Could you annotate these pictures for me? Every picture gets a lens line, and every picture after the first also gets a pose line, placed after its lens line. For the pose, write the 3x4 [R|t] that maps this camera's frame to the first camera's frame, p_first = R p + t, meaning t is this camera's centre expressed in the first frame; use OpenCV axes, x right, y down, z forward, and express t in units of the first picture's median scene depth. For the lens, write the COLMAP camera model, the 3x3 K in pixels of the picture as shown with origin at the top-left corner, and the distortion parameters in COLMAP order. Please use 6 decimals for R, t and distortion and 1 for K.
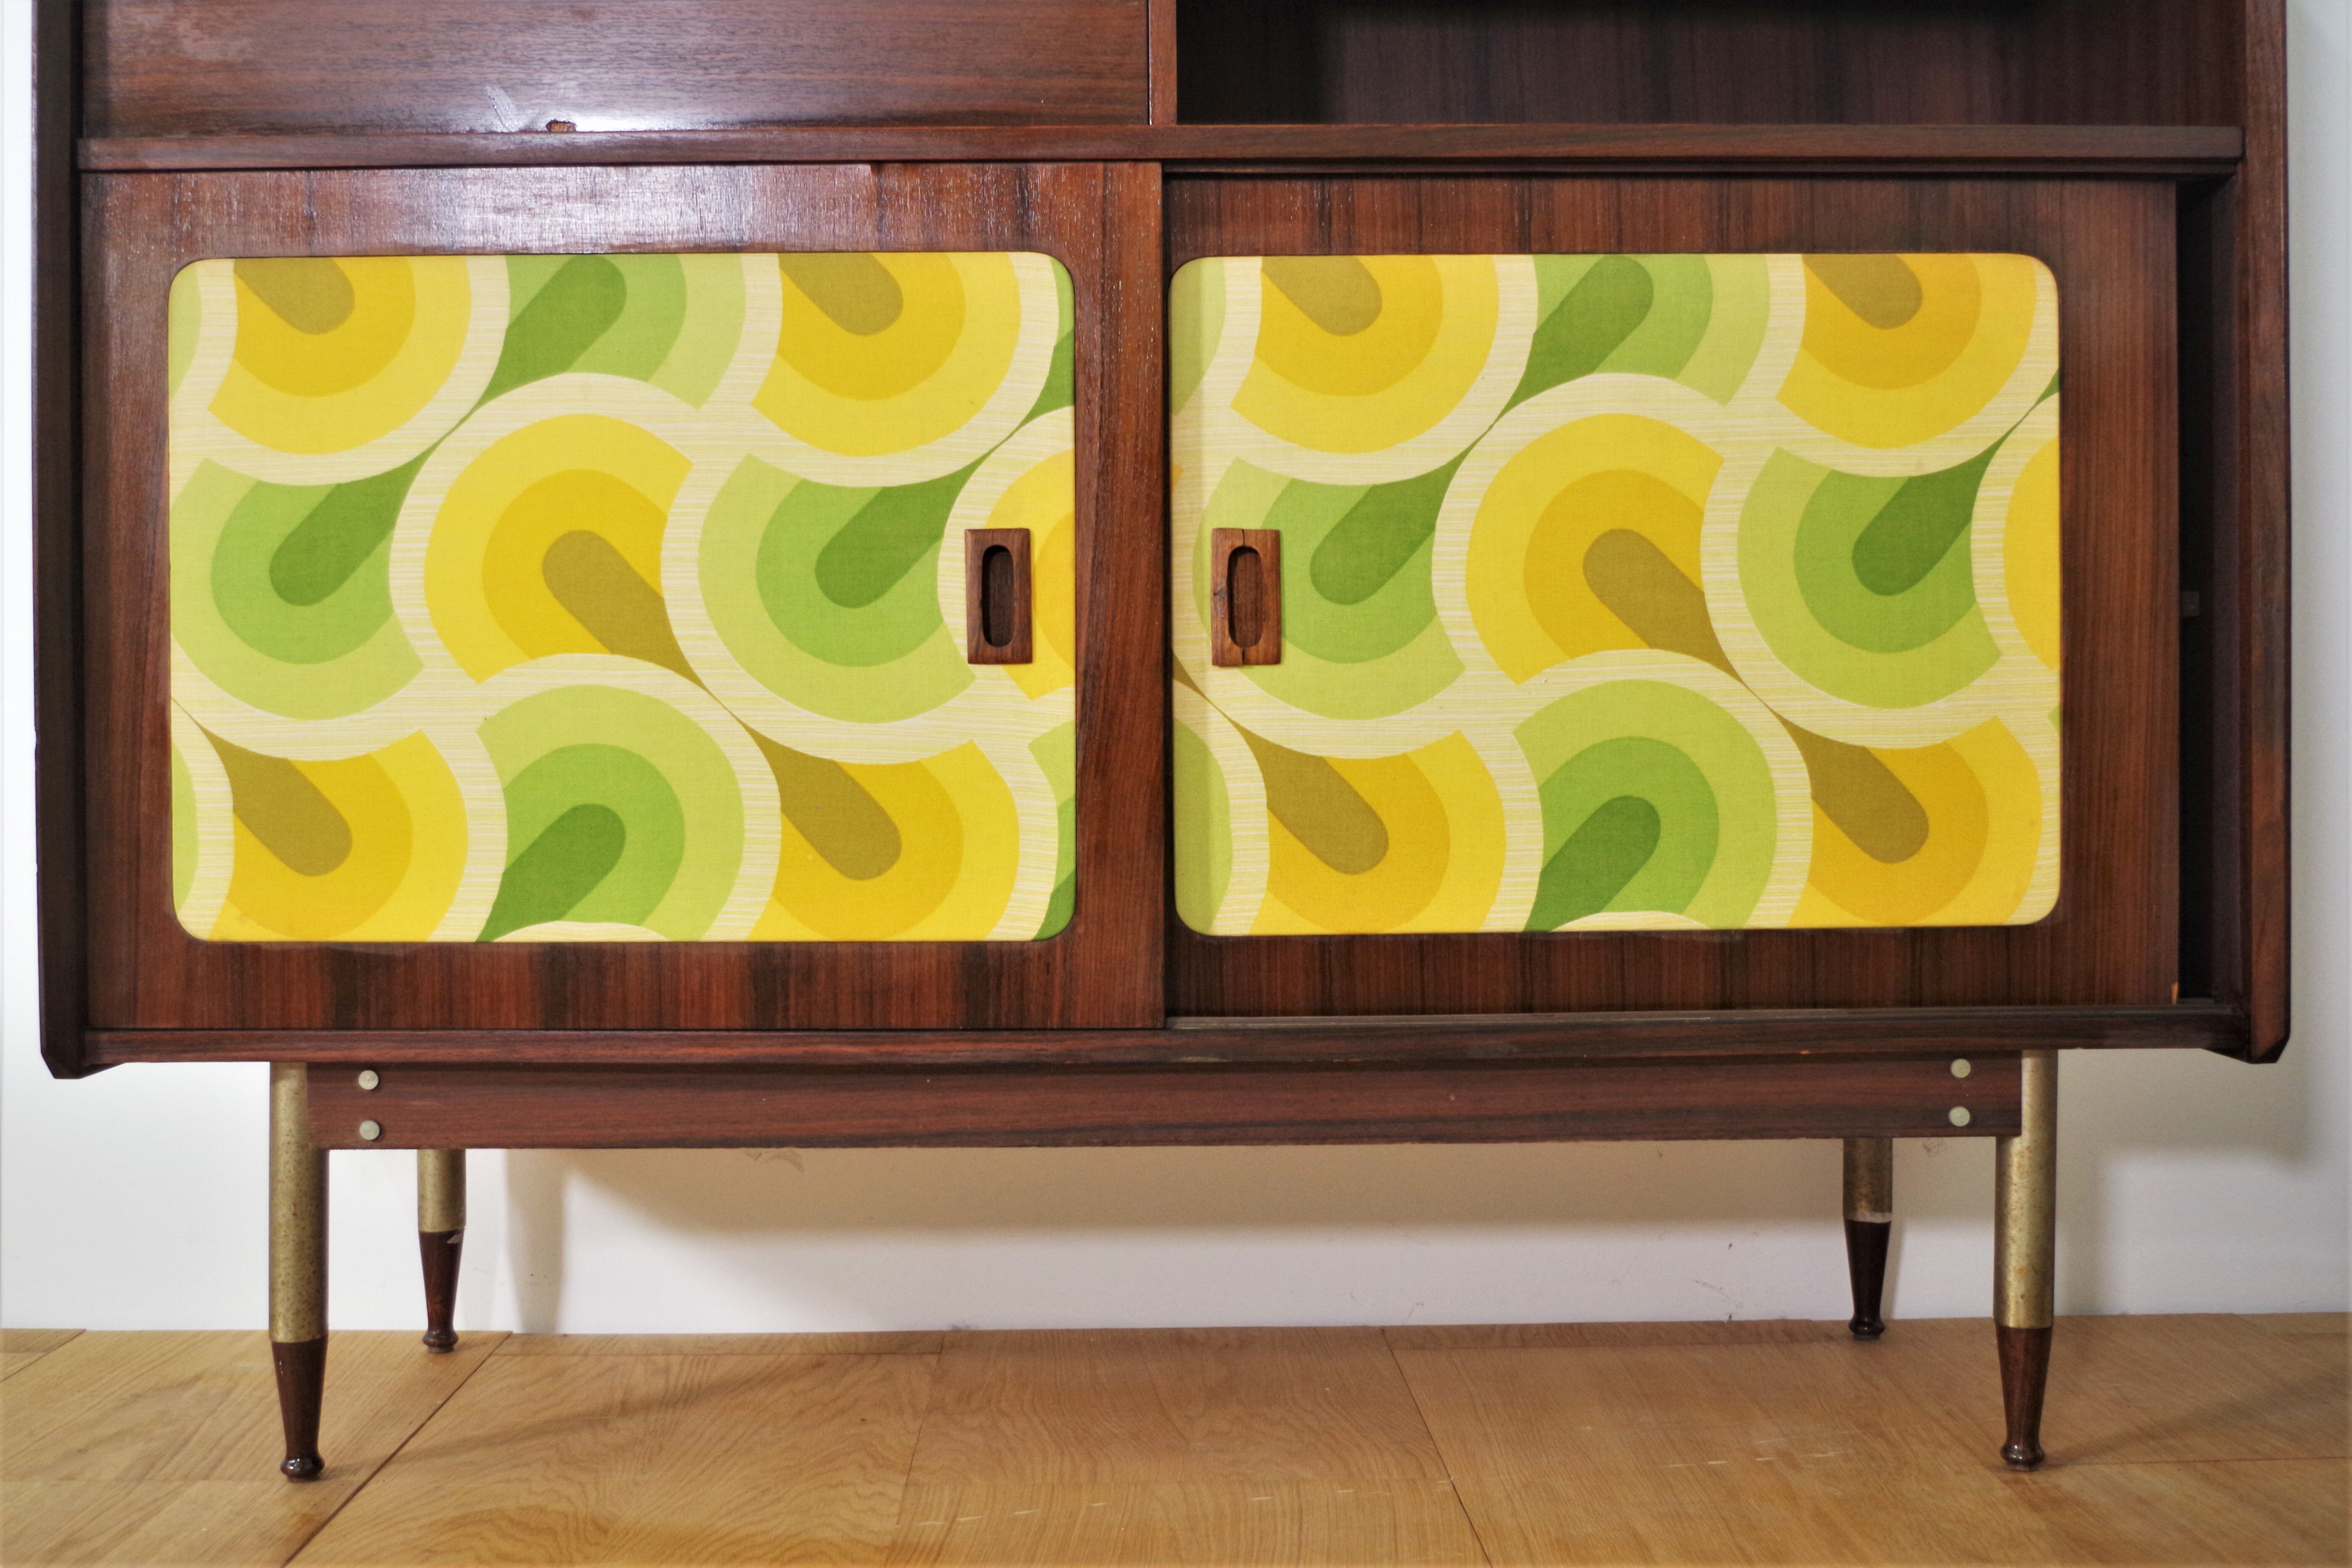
lens RADIAL K [[2284.0, 0, 1217.0], [0, 2284.0, 721.3], [0, 0, 1]] dist [-0.044958, 0.000000]
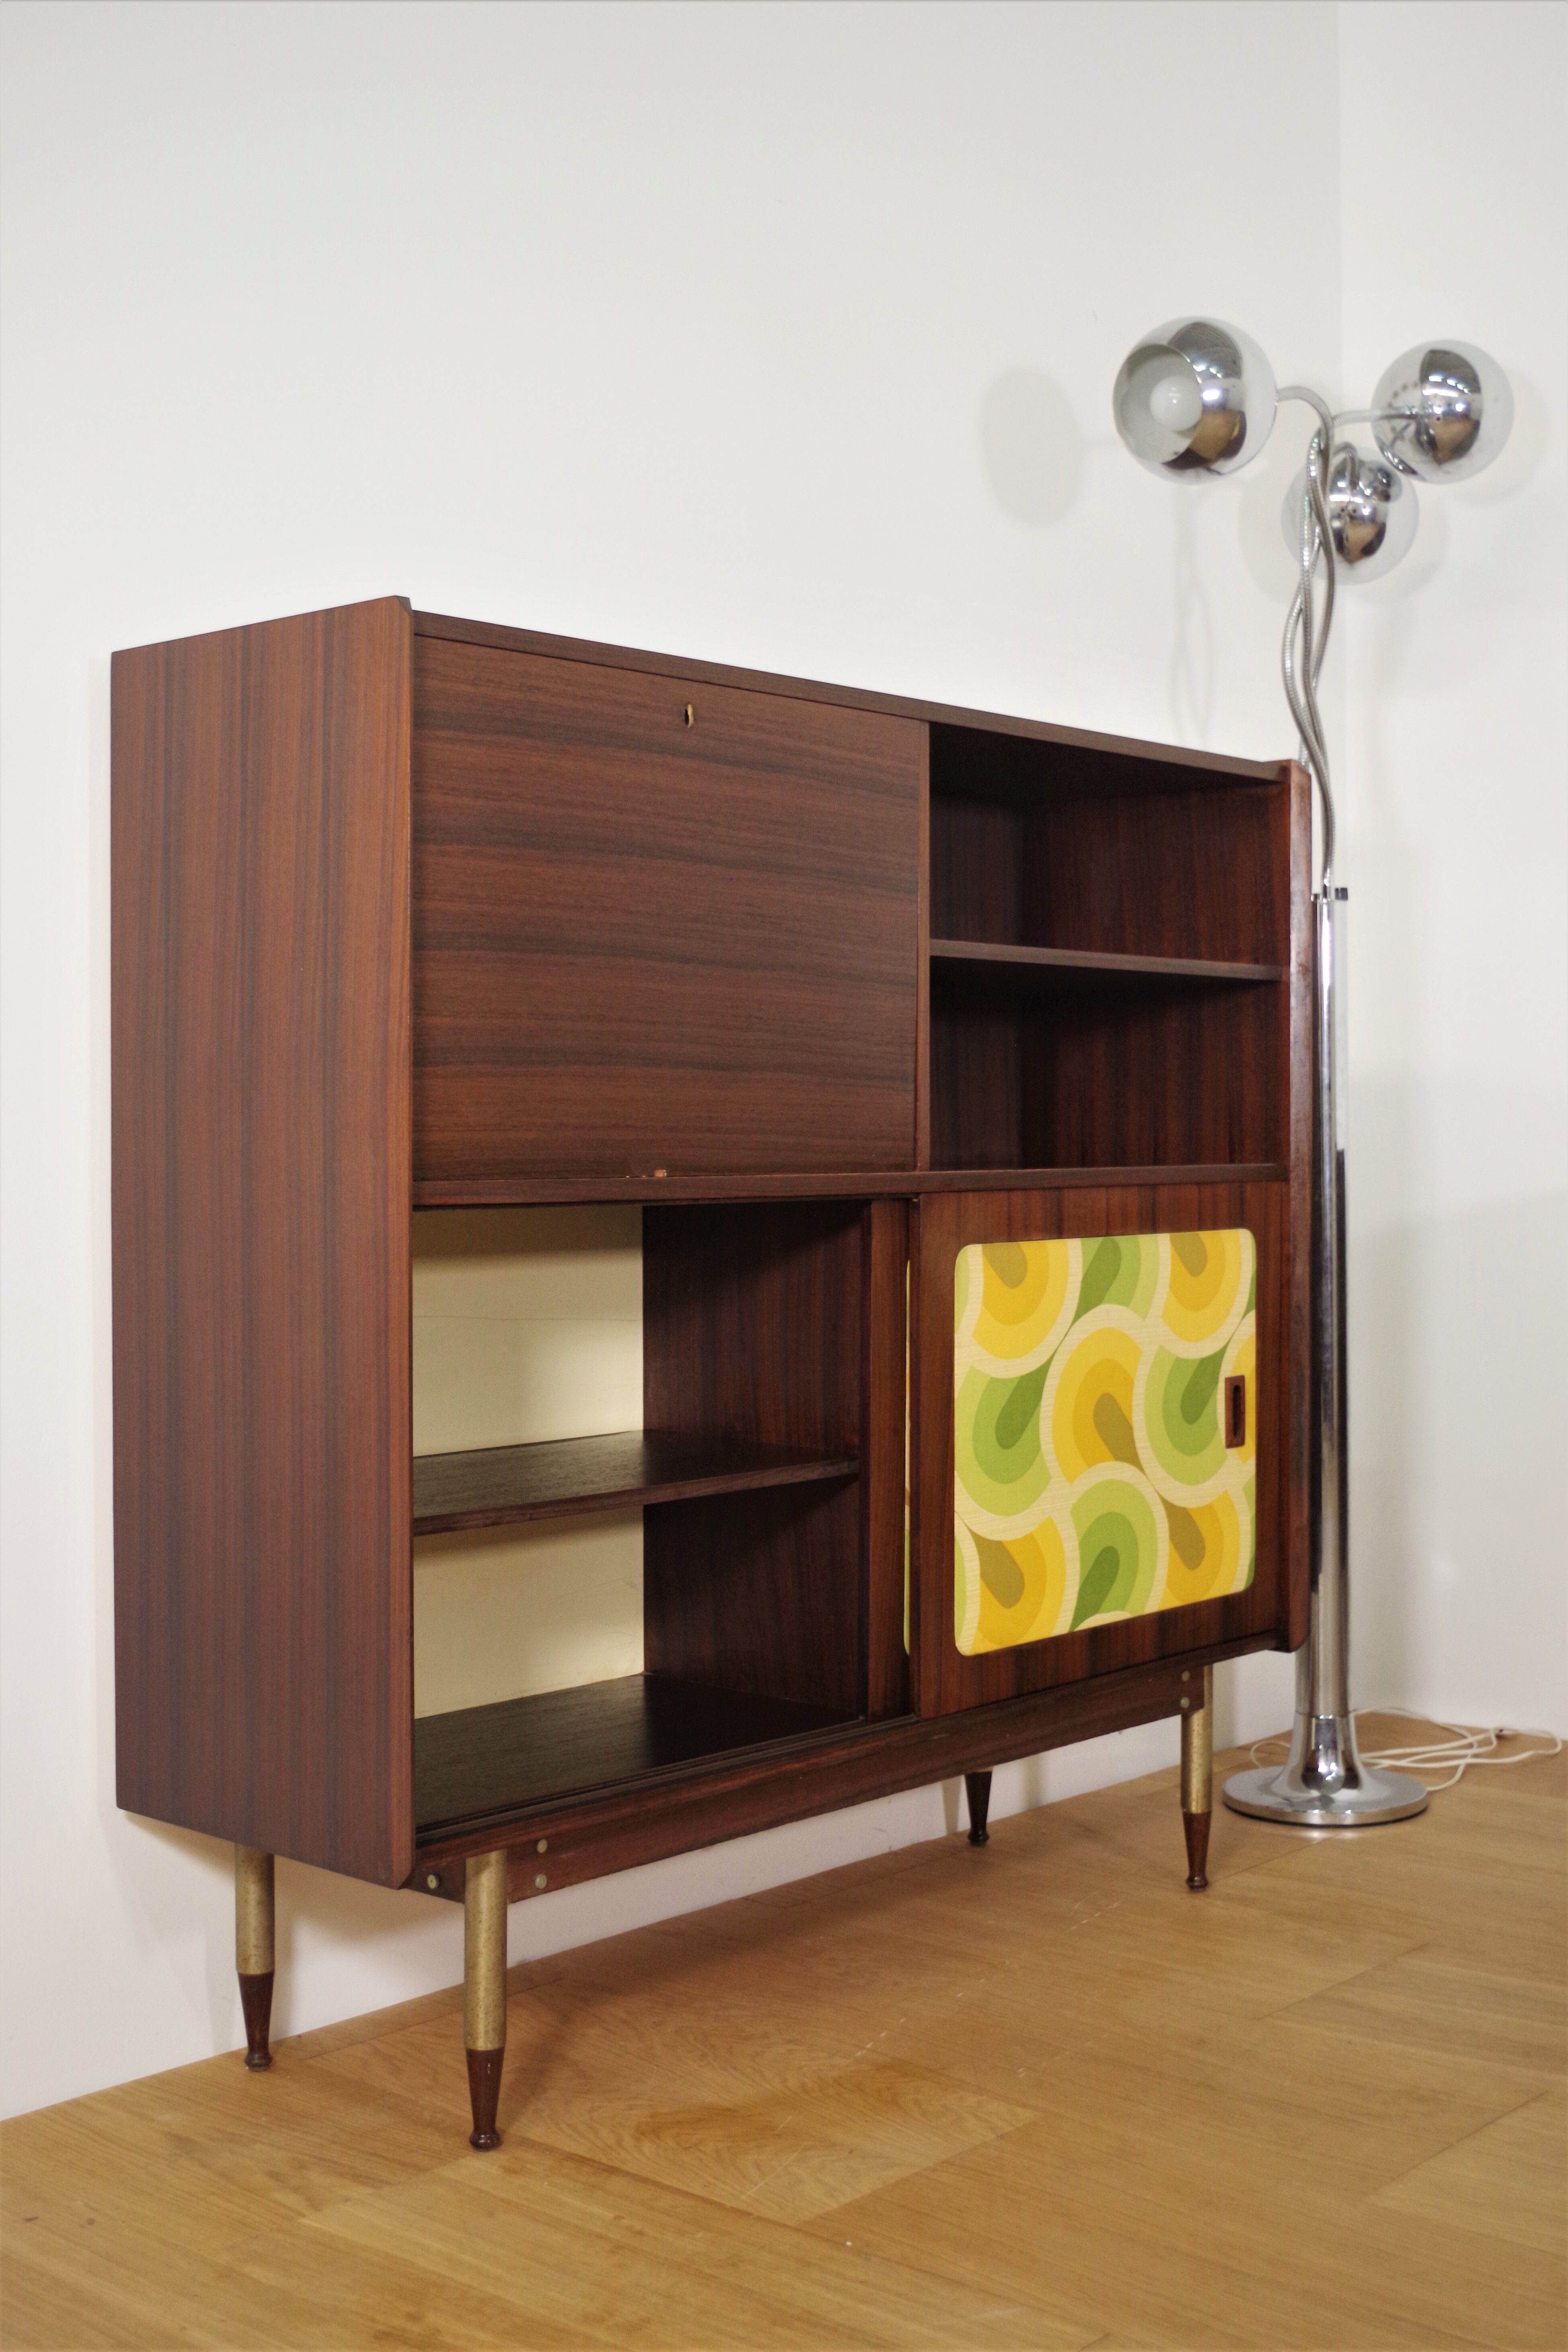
lens RADIAL K [[2734.1, 0, 805.8], [0, 2734.1, 1170.2], [0, 0, 1]] dist [-0.053929, 0.000000]
pose [[0.672310, -0.003027, 0.740264, -1.526886], [-0.013183, 0.999784, 0.016061, -0.287027], [-0.740152, -0.020557, 0.672125, -0.228716]]
